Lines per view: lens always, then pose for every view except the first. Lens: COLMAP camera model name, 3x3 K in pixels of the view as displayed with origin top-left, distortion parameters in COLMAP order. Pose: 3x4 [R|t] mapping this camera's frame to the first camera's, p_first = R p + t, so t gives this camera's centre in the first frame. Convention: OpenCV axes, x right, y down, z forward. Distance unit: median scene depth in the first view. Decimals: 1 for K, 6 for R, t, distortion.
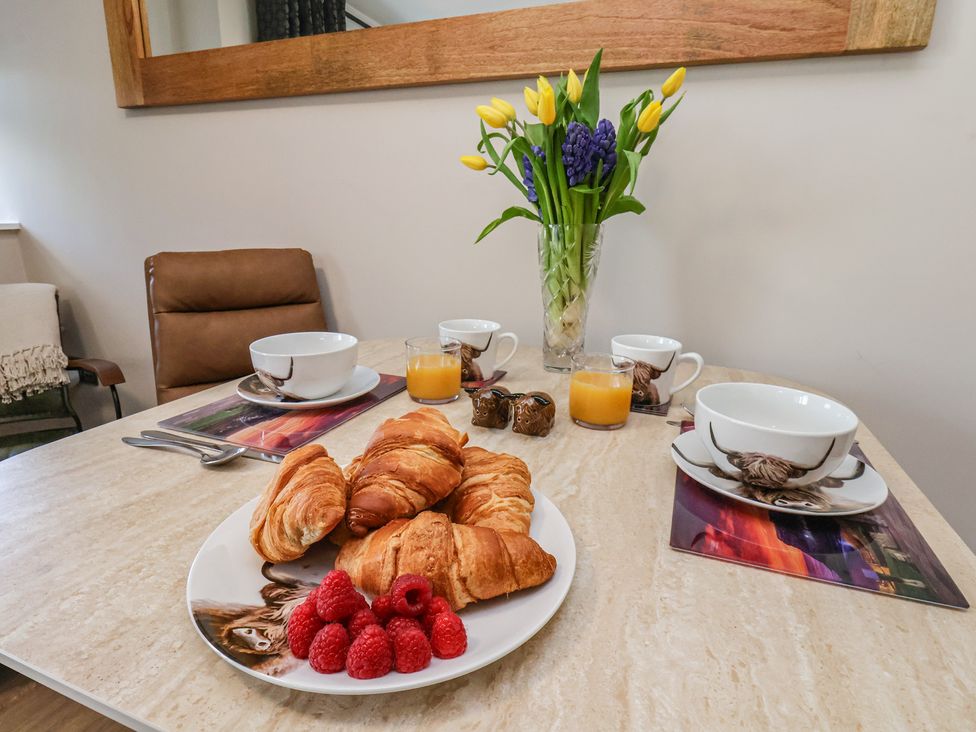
lens RADIAL K [[520.2, 0, 487.3], [0, 520.2, 369.4], [0, 0, 1]] dist [0.001595, -0.013114]
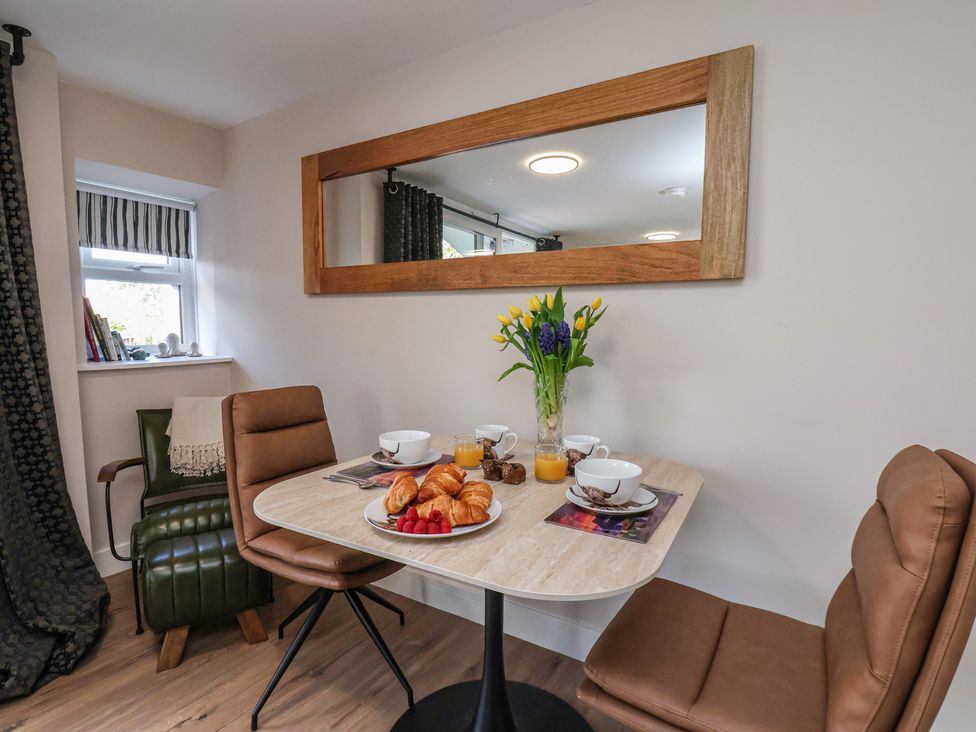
lens RADIAL K [[520.2, 0, 492.3], [0, 520.2, 358.2], [0, 0, 1]] dist [0.001595, -0.013114]
pose [[0.987195, -0.003738, -0.159473, 0.293058], [-0.030216, 0.977245, -0.209952, 0.065458], [0.156629, 0.212082, 0.964618, -0.912144]]
